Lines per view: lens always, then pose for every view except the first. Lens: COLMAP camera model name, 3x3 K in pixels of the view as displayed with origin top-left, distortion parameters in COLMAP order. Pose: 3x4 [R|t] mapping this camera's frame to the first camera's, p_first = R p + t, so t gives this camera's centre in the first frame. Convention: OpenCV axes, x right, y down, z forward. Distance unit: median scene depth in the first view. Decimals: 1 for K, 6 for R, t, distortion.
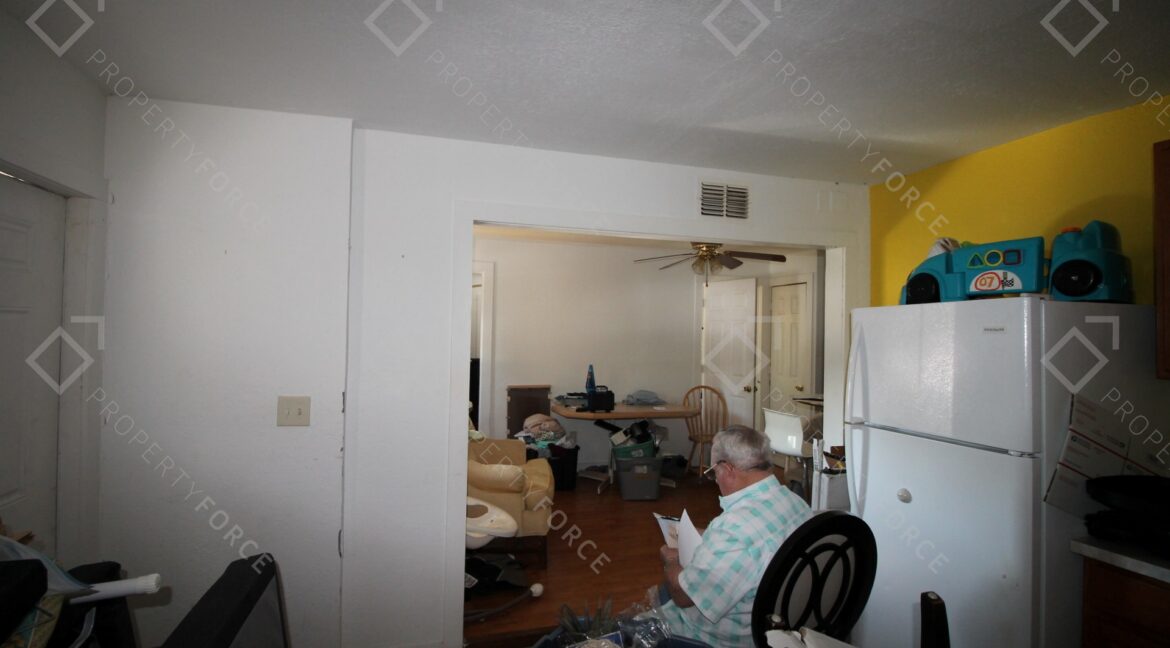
lens RADIAL K [[548.3, 0, 585.6], [0, 548.3, 331.7], [0, 0, 1]] dist [-0.003838, -0.009803]
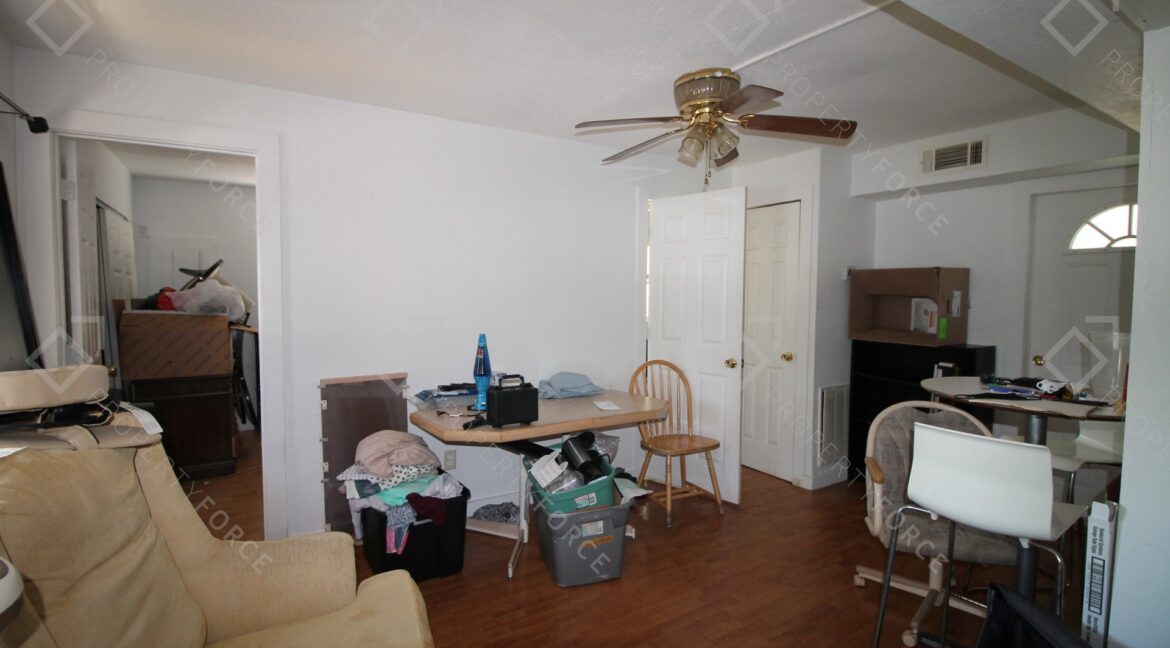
lens RADIAL K [[548.3, 0, 579.4], [0, 548.3, 326.2], [0, 0, 1]] dist [-0.003838, -0.009803]
pose [[0.967747, -0.030070, 0.250124, -0.034272], [0.015147, 0.998000, 0.061376, 0.021040], [-0.251469, -0.055608, 0.966267, 0.455545]]
